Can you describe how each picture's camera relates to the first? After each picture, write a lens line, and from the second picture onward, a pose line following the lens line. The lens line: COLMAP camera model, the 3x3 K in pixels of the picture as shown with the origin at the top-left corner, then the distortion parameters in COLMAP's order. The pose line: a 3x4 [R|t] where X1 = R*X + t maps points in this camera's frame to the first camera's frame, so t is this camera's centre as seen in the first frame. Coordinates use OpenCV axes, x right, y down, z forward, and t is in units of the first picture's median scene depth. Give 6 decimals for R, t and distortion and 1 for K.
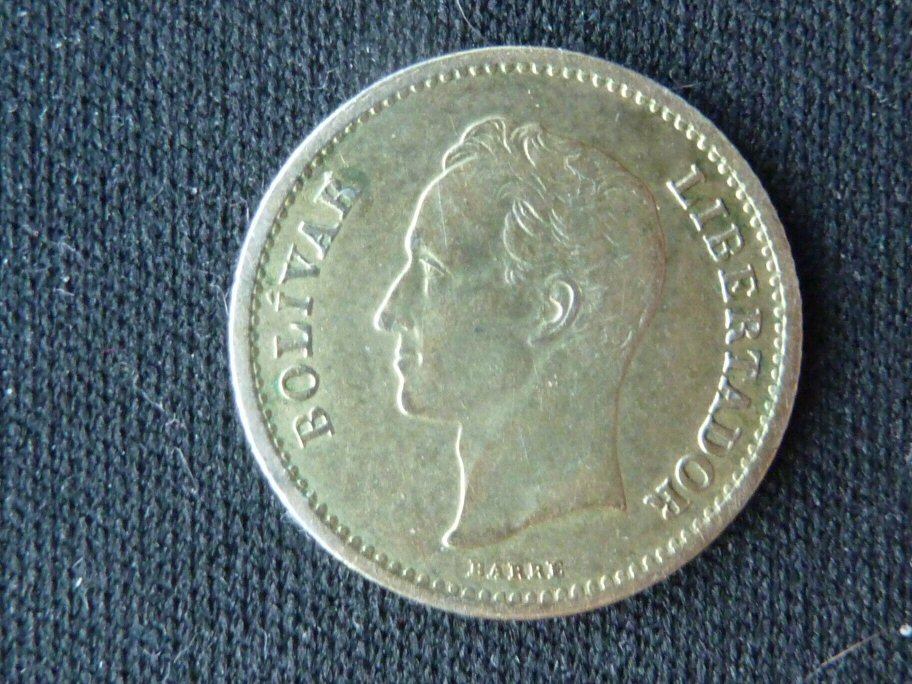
lens RADIAL K [[668.0, 0, 456.0], [0, 668.0, 342.0], [0, 0, 1]] dist [0.010960, -0.004373]
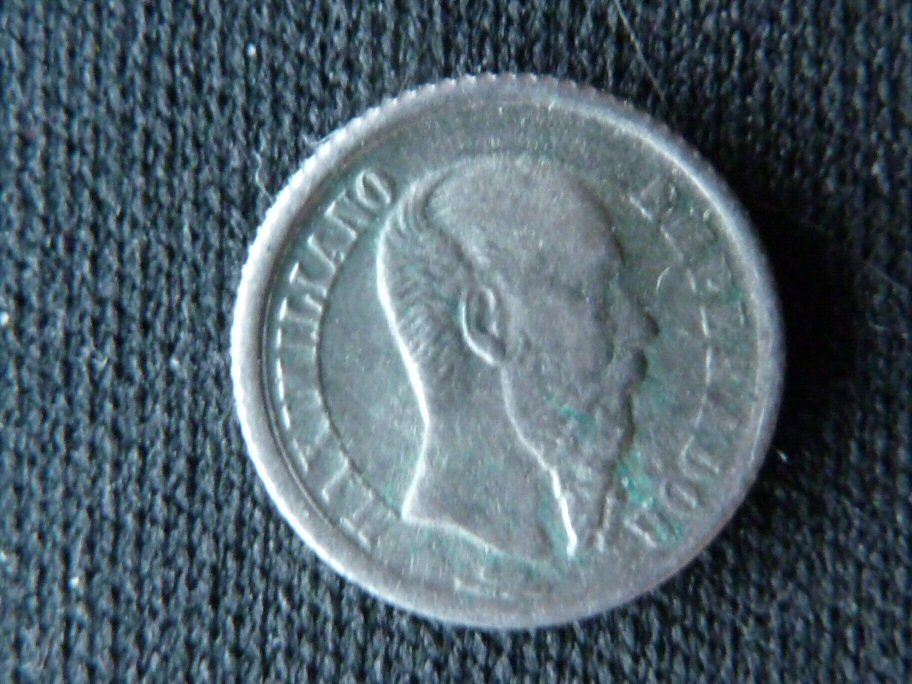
lens RADIAL K [[668.0, 0, 456.0], [0, 668.0, 342.0], [0, 0, 1]] dist [0.010960, -0.004373]
pose [[0.999315, 0.022991, -0.029000, 0.349352], [-0.022509, 0.999605, 0.016834, -0.669109], [0.029376, -0.016169, 0.999438, 0.315582]]
